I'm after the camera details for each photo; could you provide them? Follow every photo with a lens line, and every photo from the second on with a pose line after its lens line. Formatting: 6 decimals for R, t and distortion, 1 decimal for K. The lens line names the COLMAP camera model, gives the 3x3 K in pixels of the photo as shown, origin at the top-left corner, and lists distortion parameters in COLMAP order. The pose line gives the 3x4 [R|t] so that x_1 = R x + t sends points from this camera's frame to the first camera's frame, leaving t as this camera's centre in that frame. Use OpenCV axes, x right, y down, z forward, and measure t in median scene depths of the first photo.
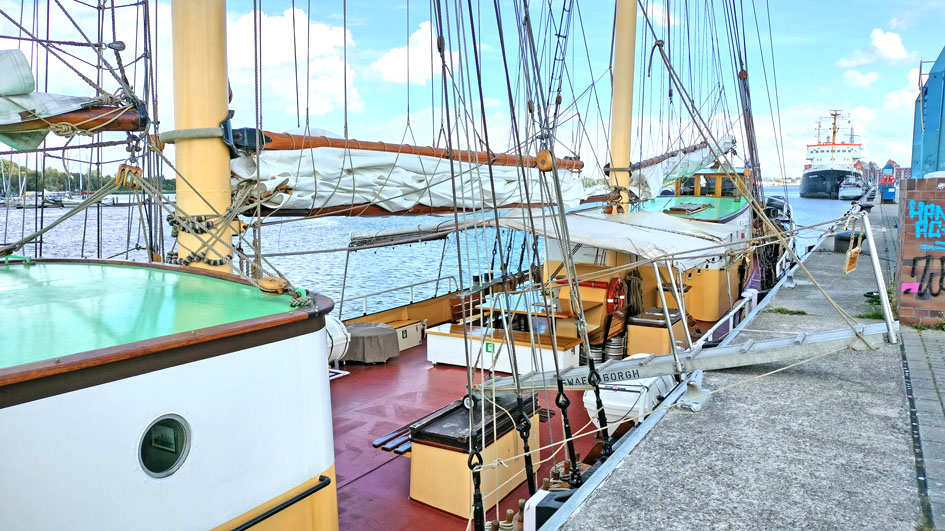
lens RADIAL K [[715.4, 0, 472.5], [0, 715.4, 265.5], [0, 0, 1]] dist [0.051721, -0.049725]
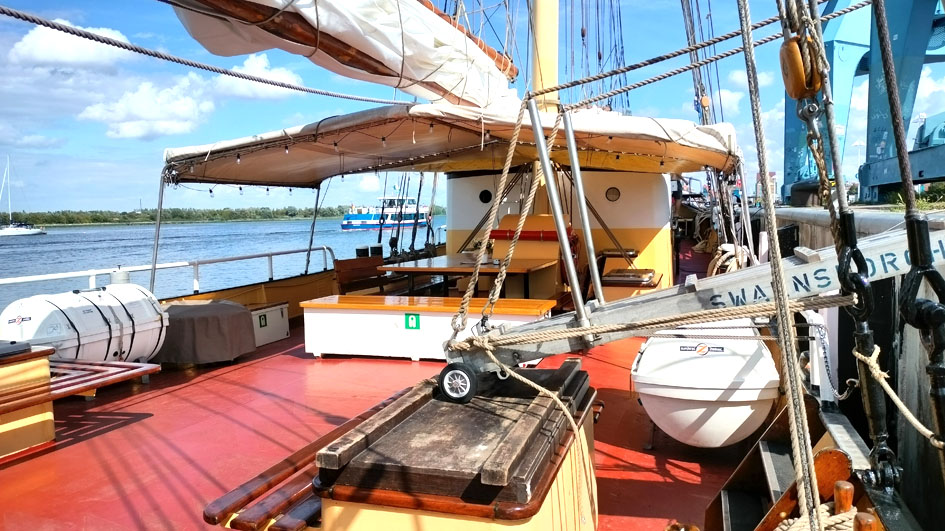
lens RADIAL K [[715.4, 0, 472.5], [0, 715.4, 265.5], [0, 0, 1]] dist [0.051721, -0.049725]
pose [[0.978464, -0.032239, 0.203883, -0.044846], [0.040042, 0.998610, -0.034264, 0.083657], [-0.202495, 0.041690, 0.978396, 0.360833]]
